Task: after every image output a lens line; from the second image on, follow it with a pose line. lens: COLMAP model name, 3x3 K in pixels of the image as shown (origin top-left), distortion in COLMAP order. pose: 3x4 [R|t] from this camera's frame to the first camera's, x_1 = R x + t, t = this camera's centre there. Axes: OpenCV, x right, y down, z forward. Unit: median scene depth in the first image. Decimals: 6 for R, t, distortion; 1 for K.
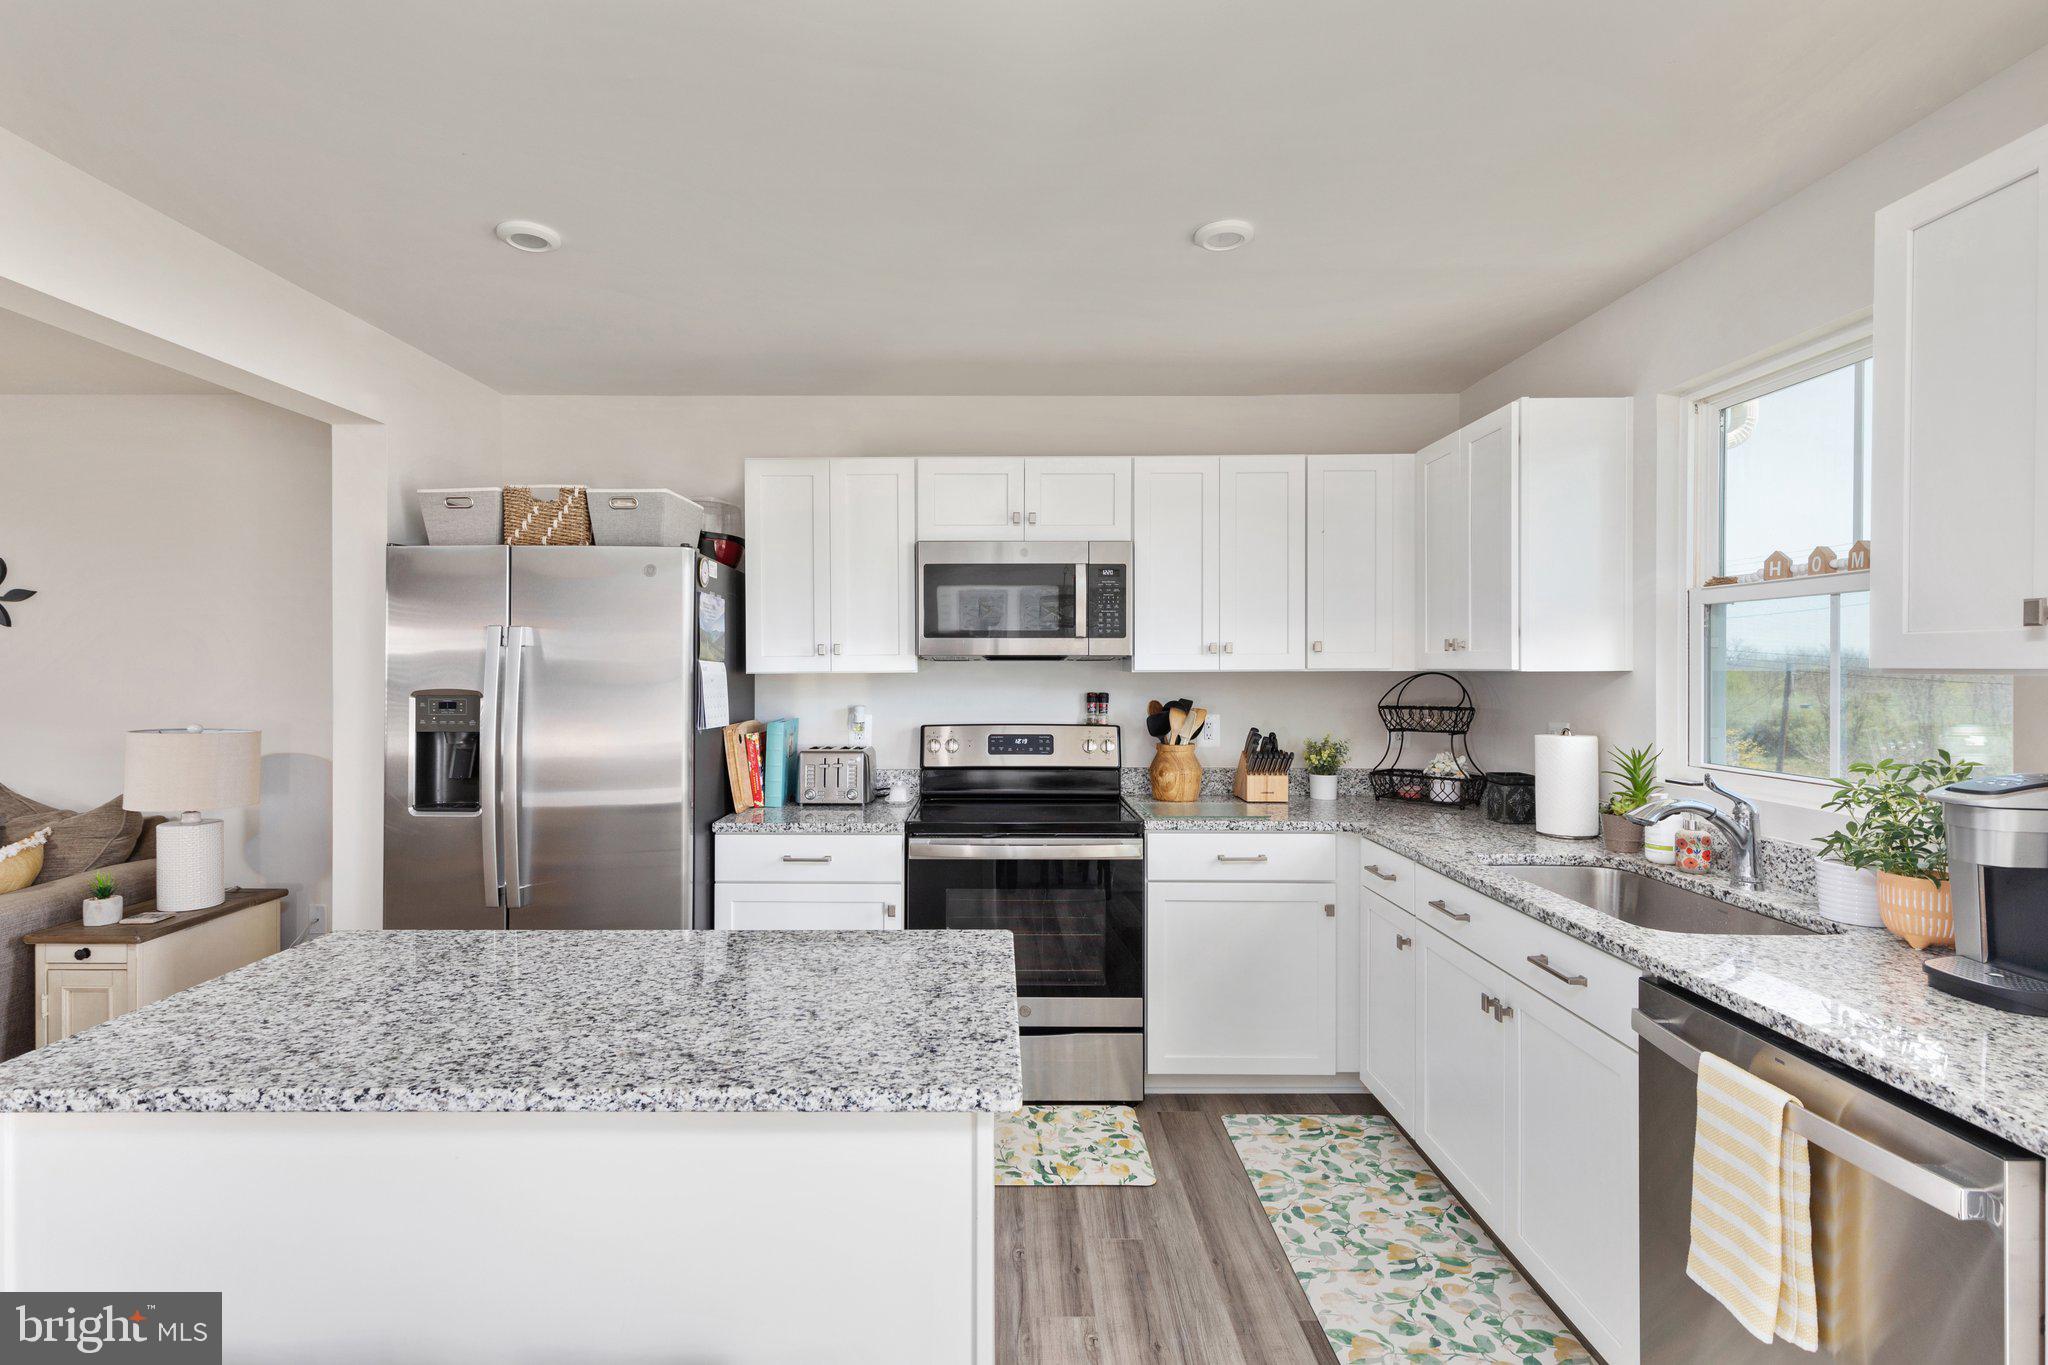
lens RADIAL K [[932.6, 0, 994.4], [0, 932.6, 674.1], [0, 0, 1]] dist [0.001558, -0.000145]
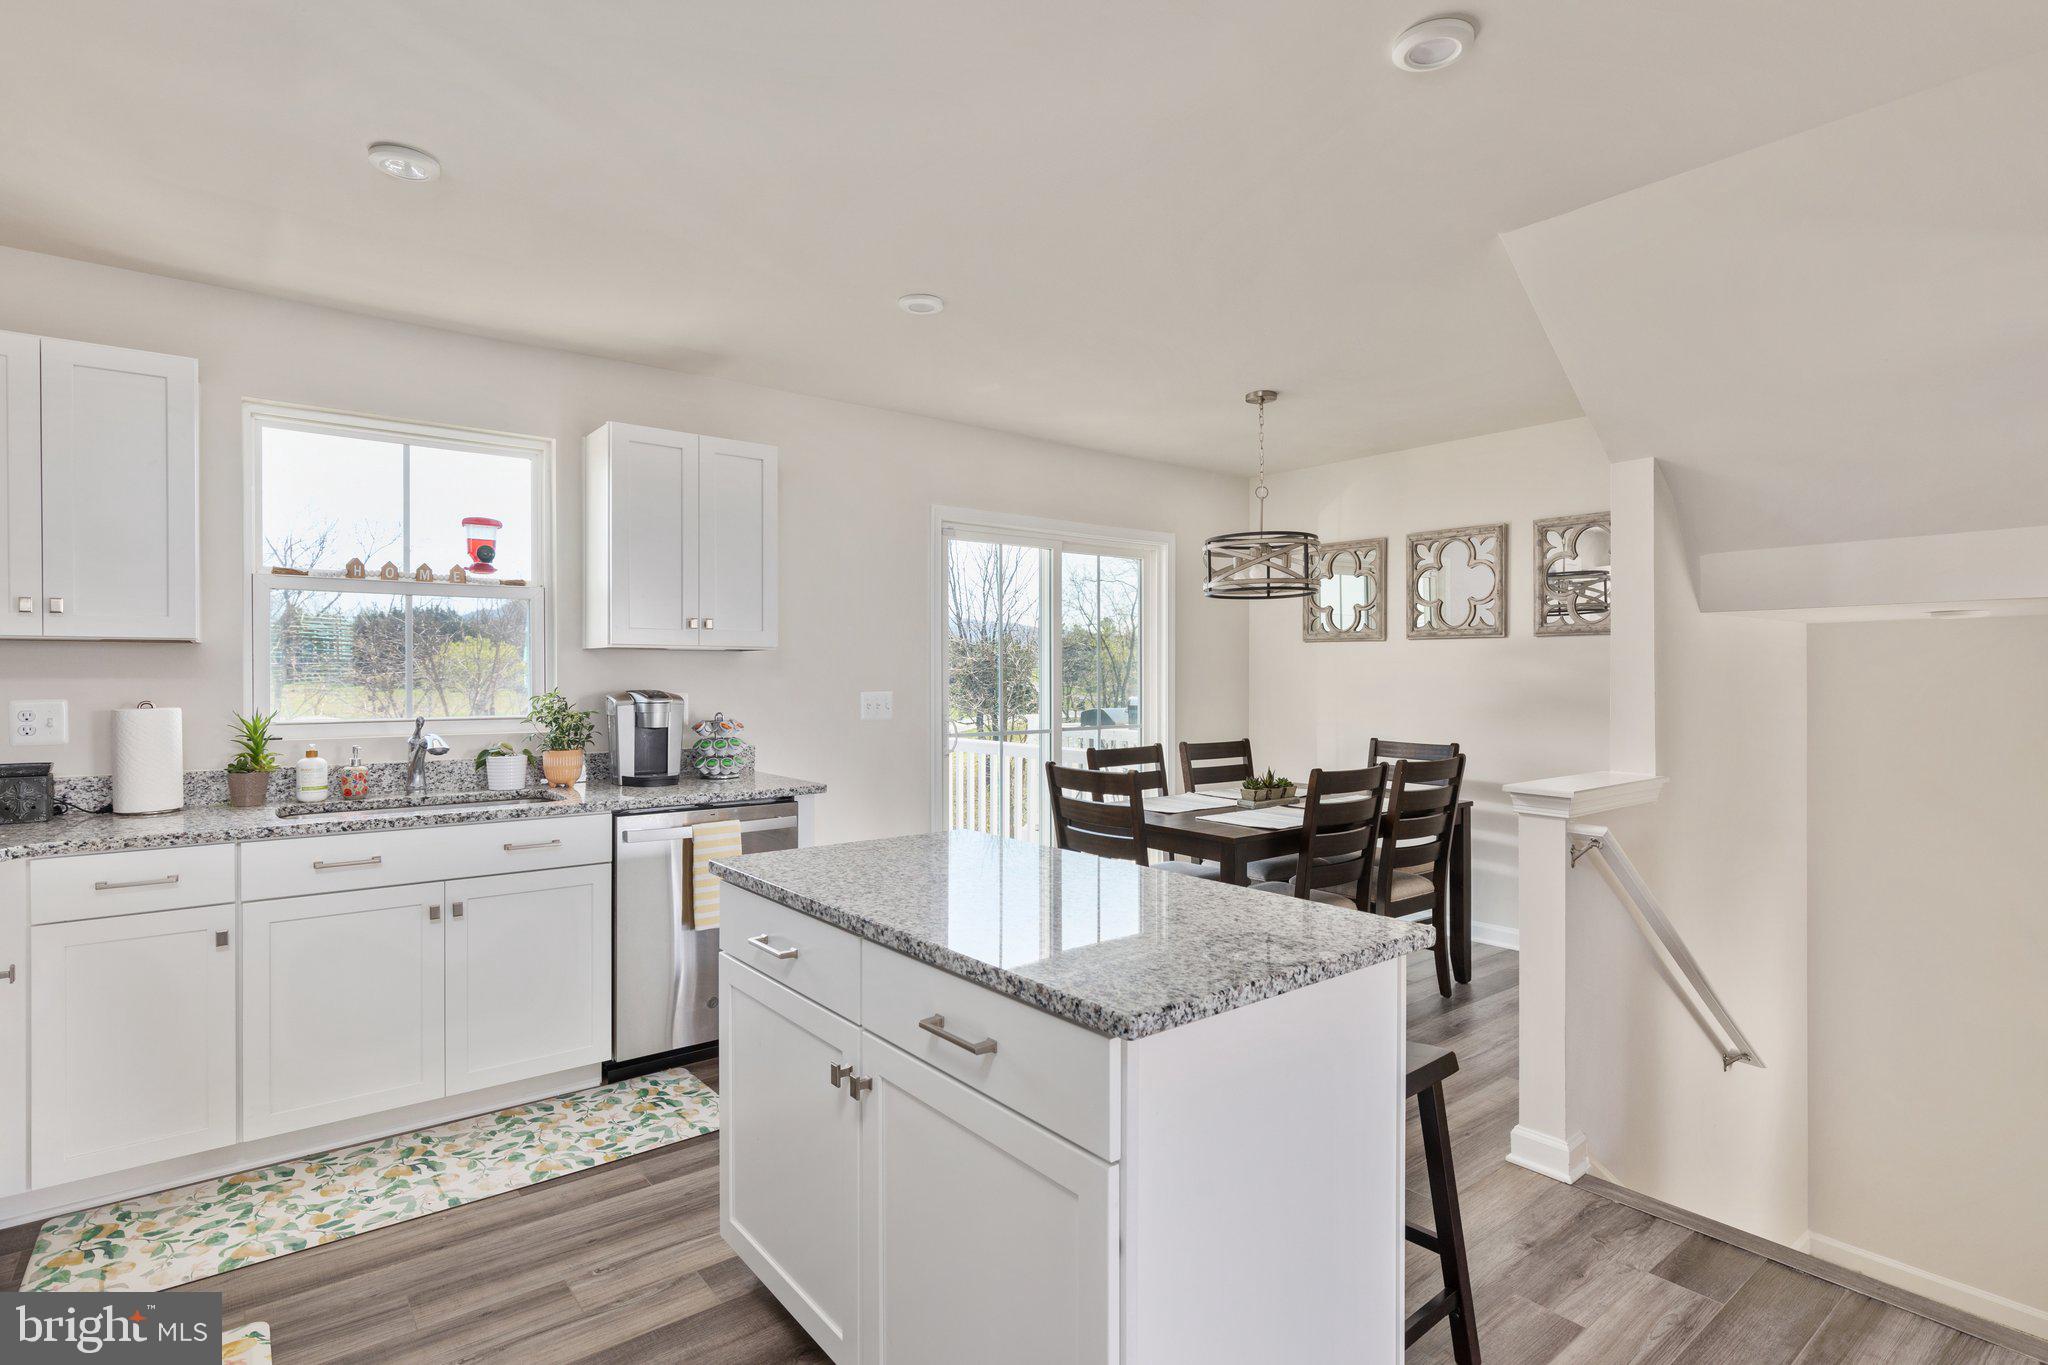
lens RADIAL K [[1026.6, 0, 1008.0], [0, 1026.6, 681.3], [0, 0, 1]] dist [-0.004626, -0.000055]
pose [[-0.613701, -0.005520, 0.789519, -0.929365], [0.005416, 0.999923, 0.011201, 0.038546], [-0.789520, 0.011150, -0.613624, 1.154853]]
